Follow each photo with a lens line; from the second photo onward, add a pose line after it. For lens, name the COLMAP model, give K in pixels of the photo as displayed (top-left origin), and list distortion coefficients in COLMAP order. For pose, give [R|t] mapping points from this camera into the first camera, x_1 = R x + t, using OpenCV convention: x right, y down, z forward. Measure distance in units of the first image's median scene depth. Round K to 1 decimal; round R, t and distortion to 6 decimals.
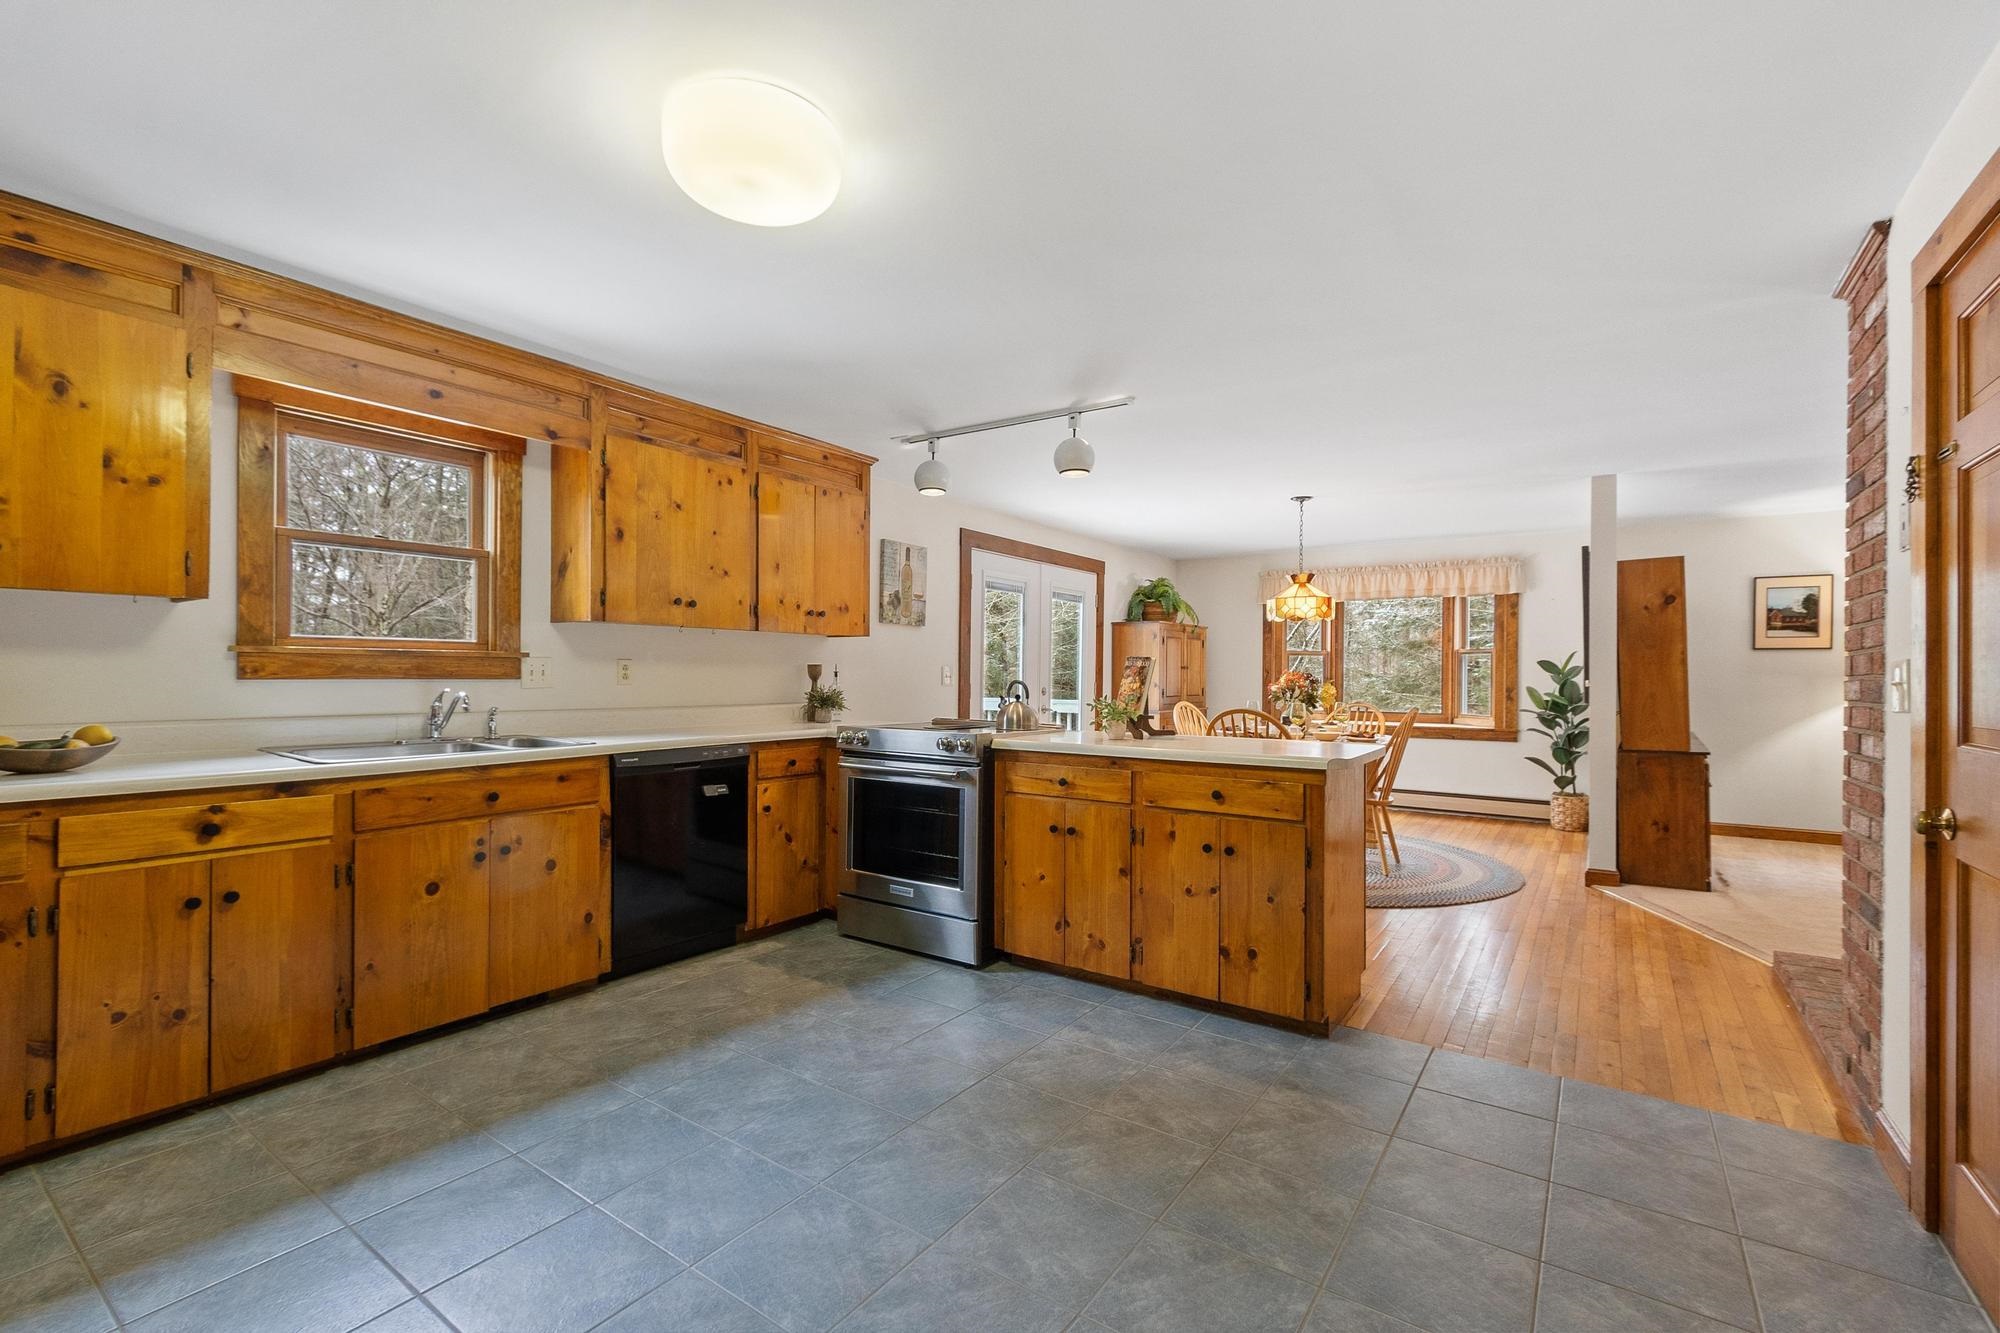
lens RADIAL K [[872.2, 0, 993.3], [0, 872.2, 672.2], [0, 0, 1]] dist [0.000980, -0.000559]
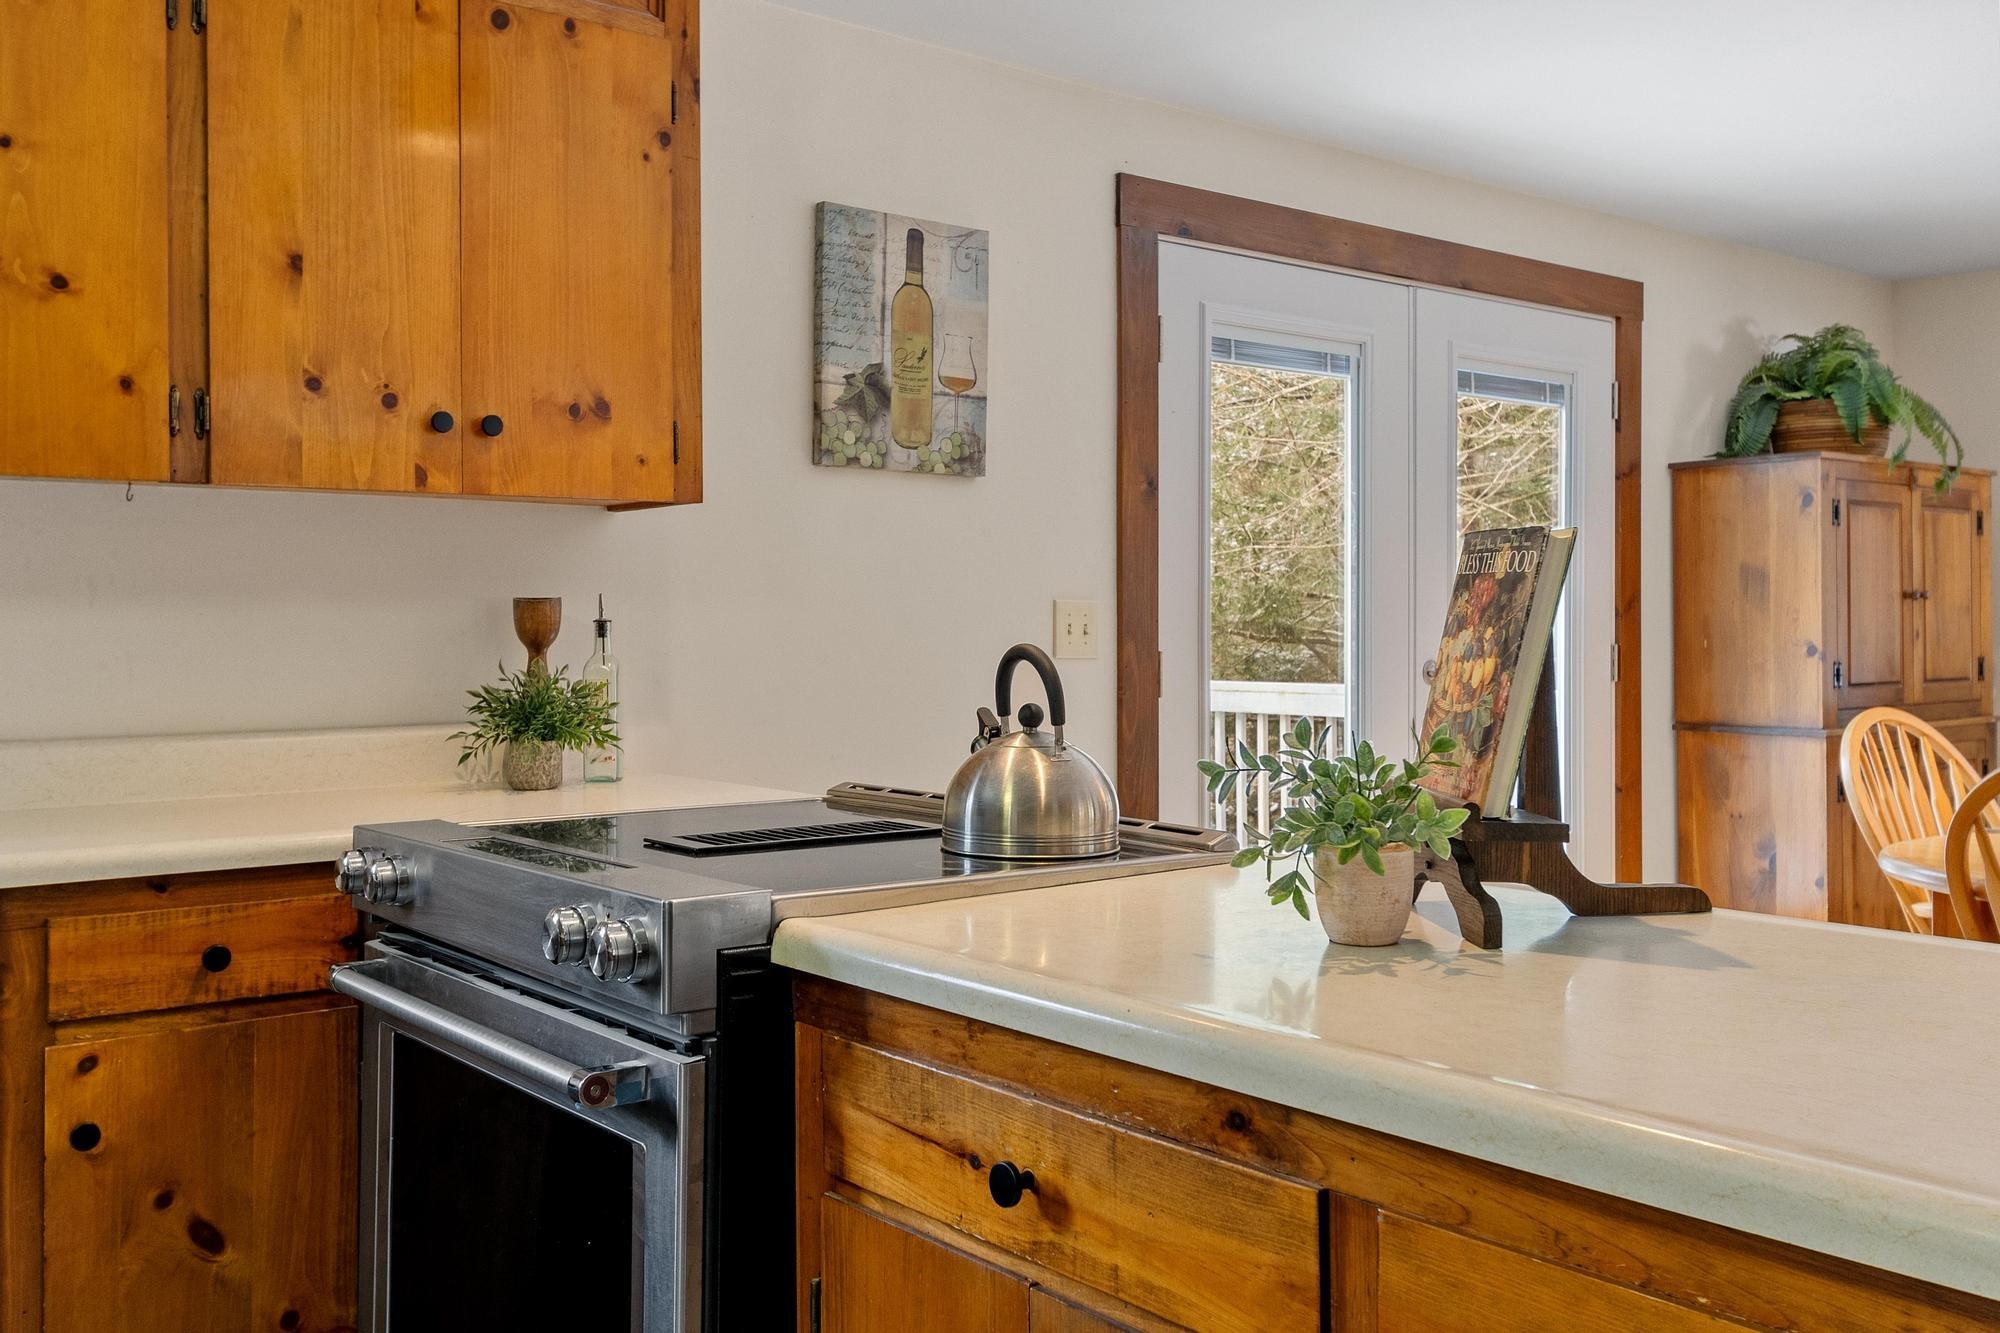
lens RADIAL K [[1797.5, 0, 999.0], [0, 1797.5, 614.6], [0, 0, 1]] dist [0.004699, 0.006855]
pose [[0.960231, -0.012669, -0.278919, 0.175209], [0.011731, 0.999919, -0.005033, 0.002967], [0.278960, 0.001561, 0.960301, 0.577816]]
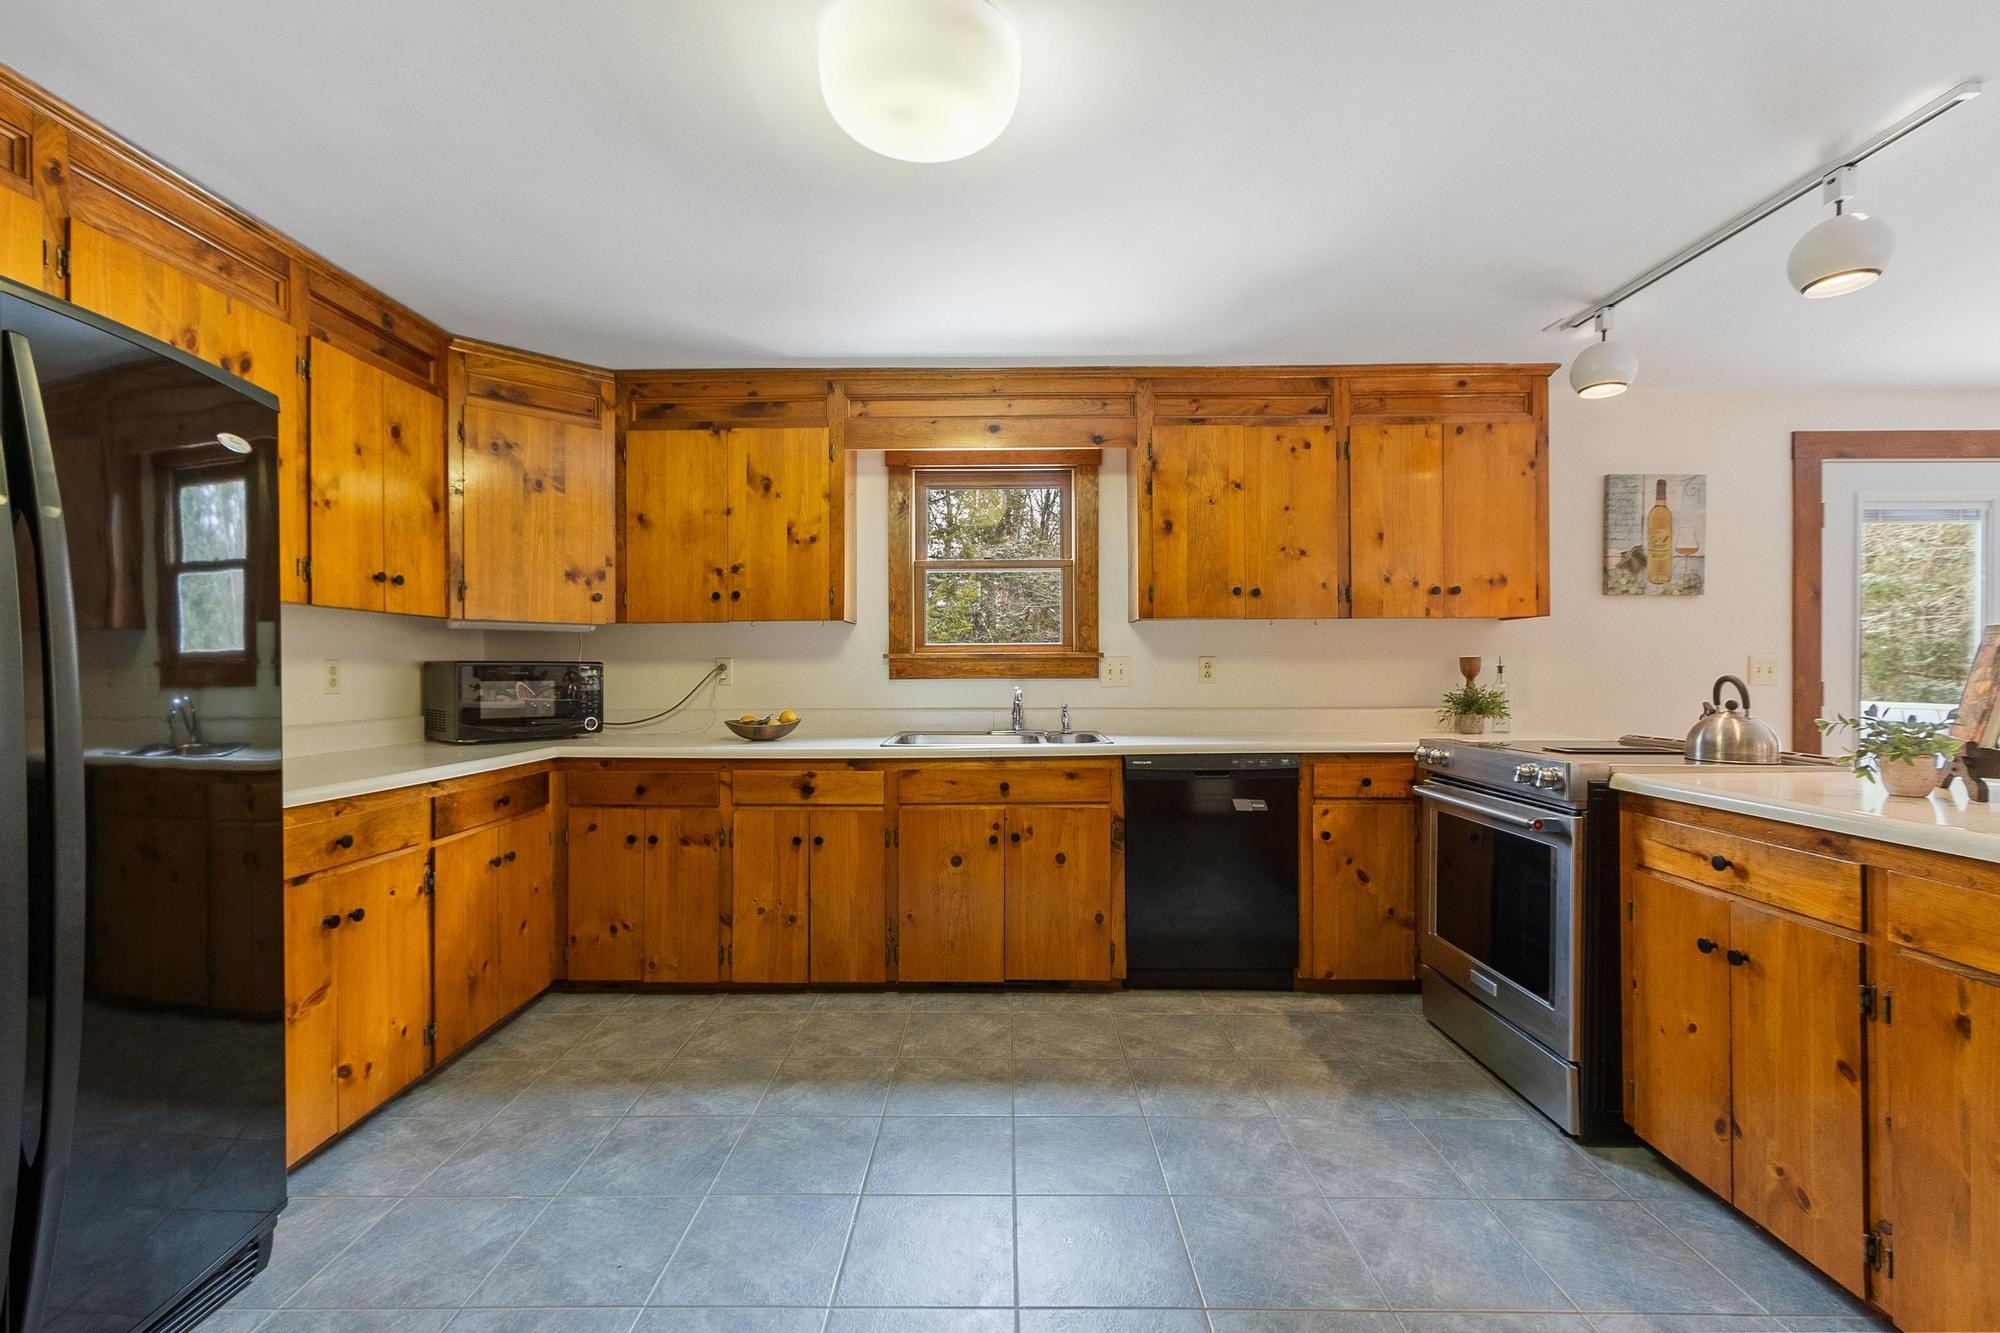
lens RADIAL K [[872.2, 0, 993.3], [0, 872.2, 672.2], [0, 0, 1]] dist [0.000980, -0.000559]
pose [[0.565086, -0.009121, -0.824982, 0.253552], [0.010890, 0.999934, -0.003596, 0.003264], [0.824960, -0.006952, 0.565148, 0.298041]]
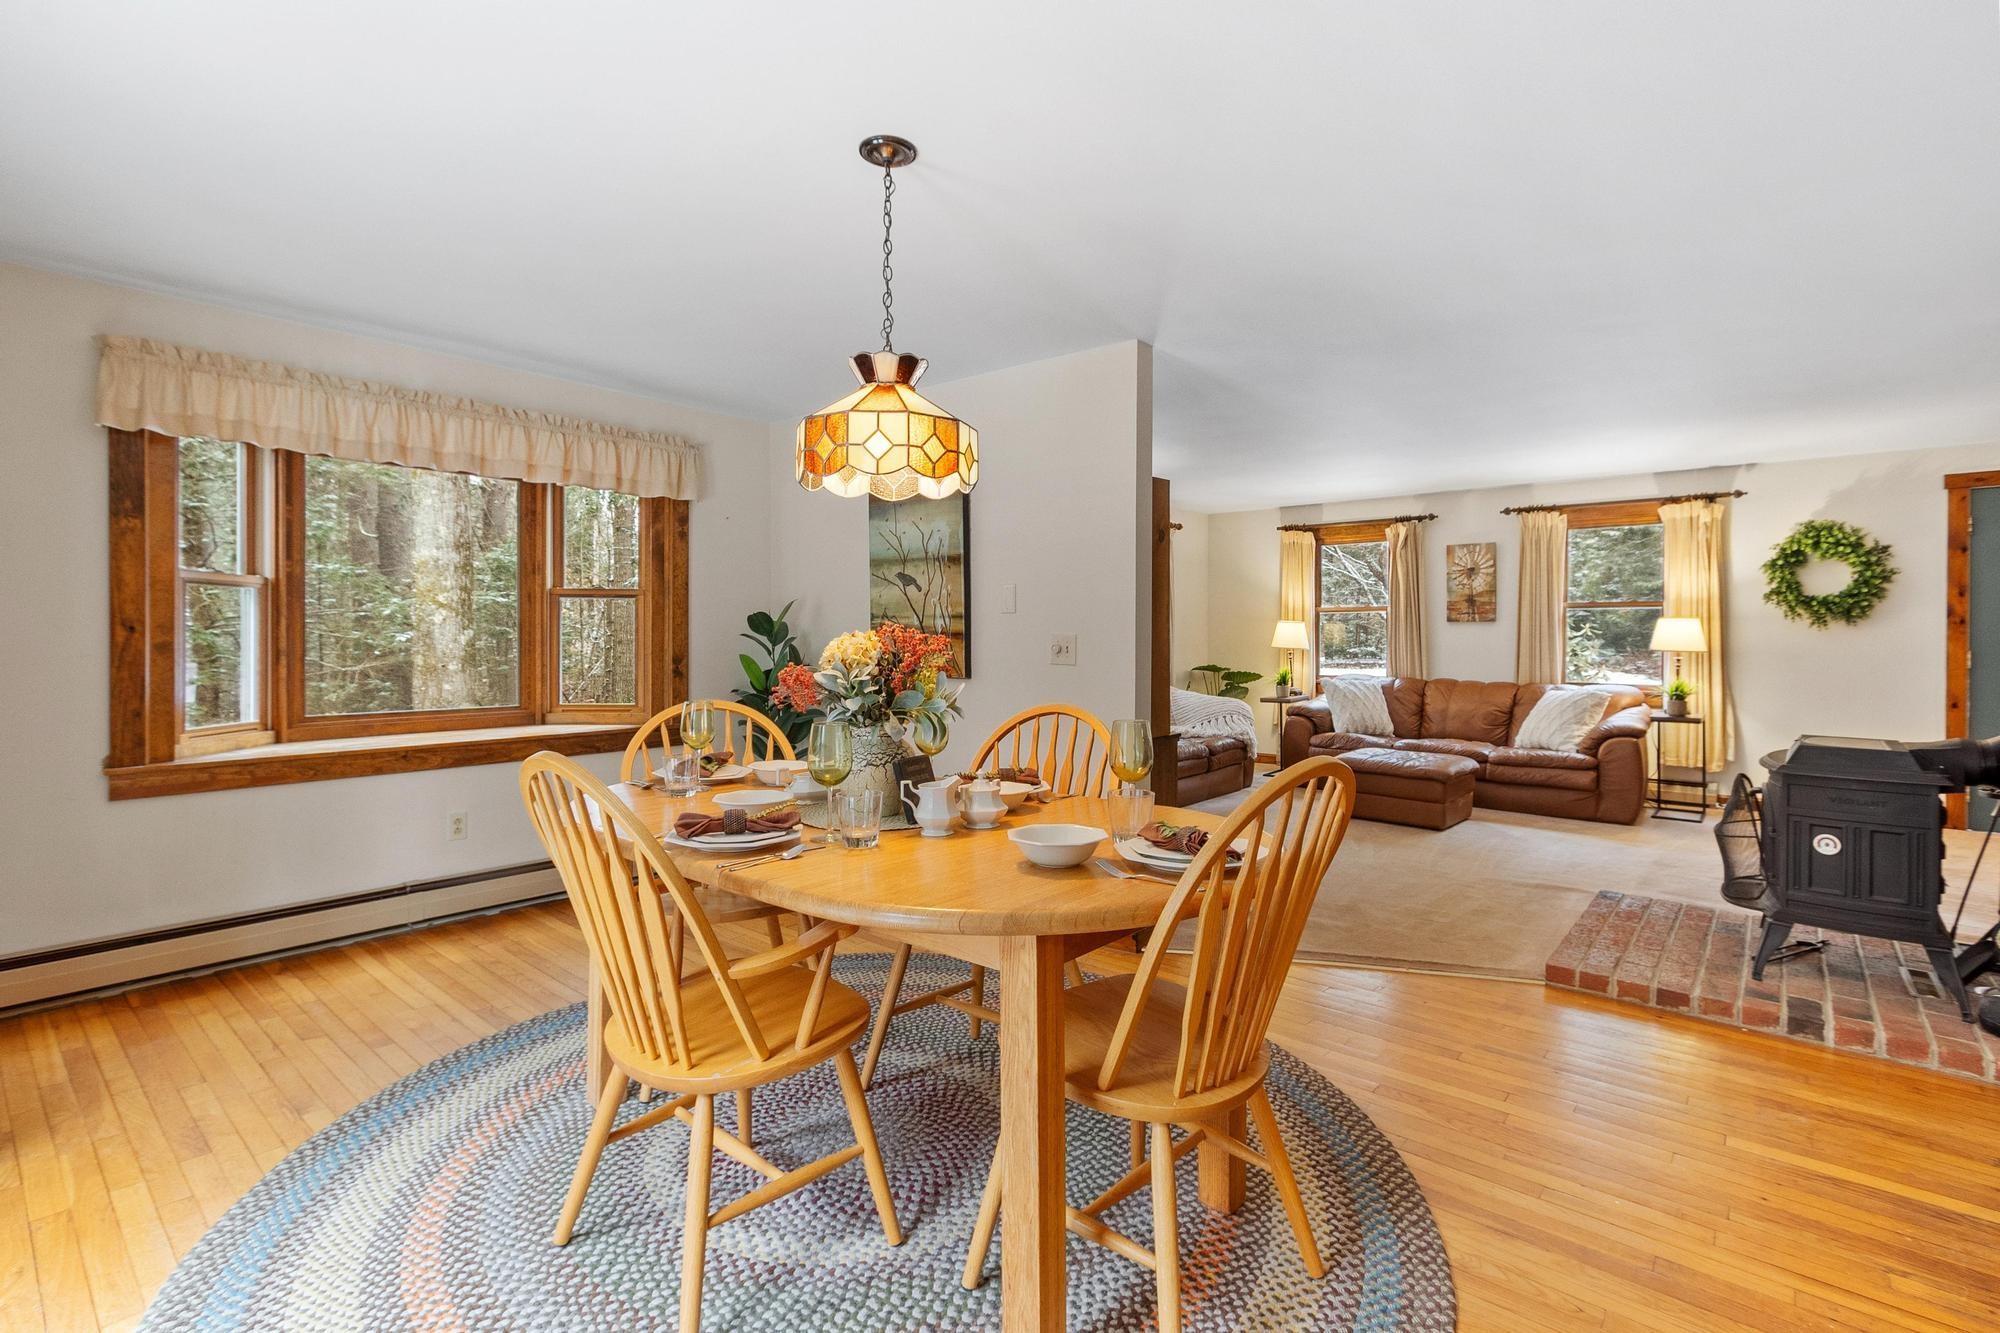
lens RADIAL K [[907.7, 0, 991.6], [0, 907.7, 645.9], [0, 0, 1]] dist [0.002025, -0.001215]
pose [[0.103200, -0.016765, 0.994519, -0.024722], [-0.004067, 0.999842, 0.017276, -0.001673], [-0.994652, -0.005828, 0.103116, 1.456830]]
